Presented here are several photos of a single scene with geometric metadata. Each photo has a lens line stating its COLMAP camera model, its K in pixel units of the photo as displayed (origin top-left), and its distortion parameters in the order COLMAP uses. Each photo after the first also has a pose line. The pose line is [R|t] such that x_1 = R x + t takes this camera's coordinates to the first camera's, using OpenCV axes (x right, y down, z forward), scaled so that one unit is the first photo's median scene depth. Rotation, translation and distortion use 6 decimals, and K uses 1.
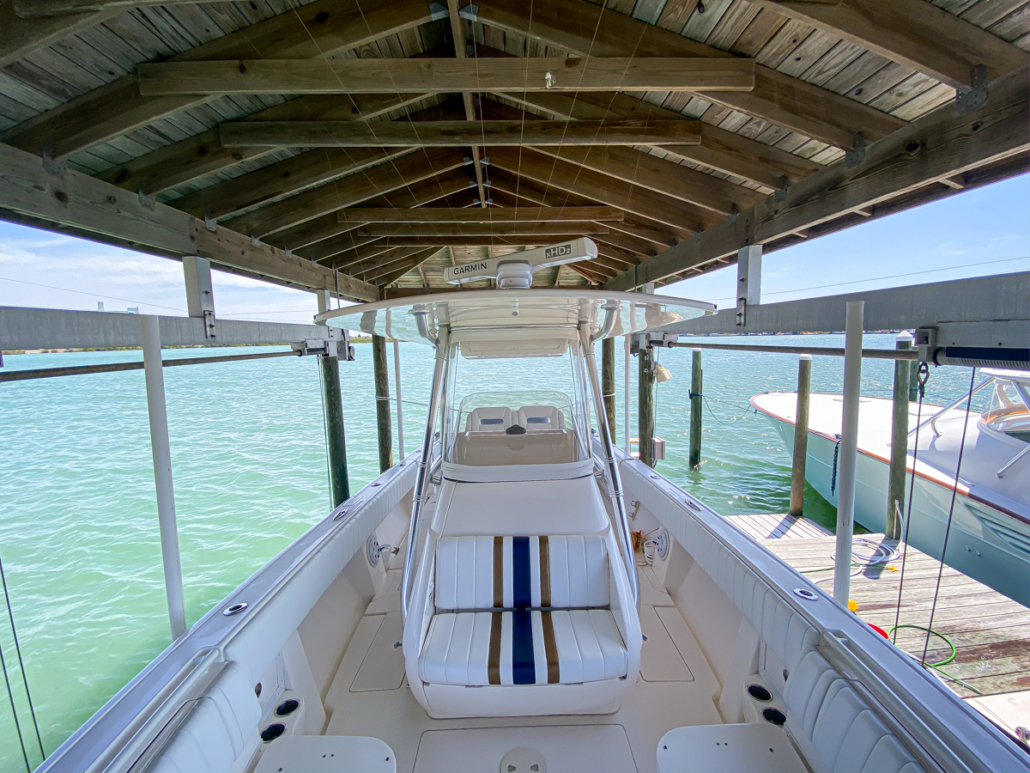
lens RADIAL K [[428.4, 0, 515.0], [0, 428.4, 386.5], [0, 0, 1]] dist [0.012319, -0.014774]
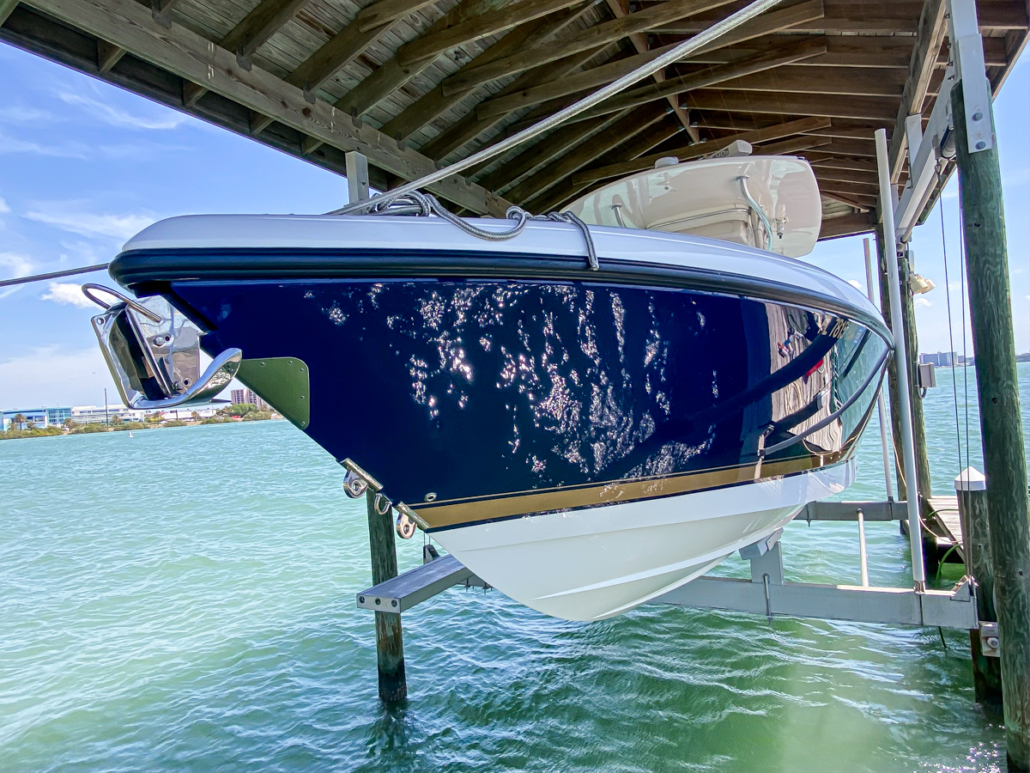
lens RADIAL K [[650.8, 0, 517.8], [0, 650.8, 392.5], [0, 0, 1]] dist [0.002674, -0.001100]
pose [[0.881635, -0.054007, -0.468831, 0.467230], [0.003322, 0.994116, -0.108270, 0.665400], [0.471920, 0.093898, 0.876627, -1.066756]]
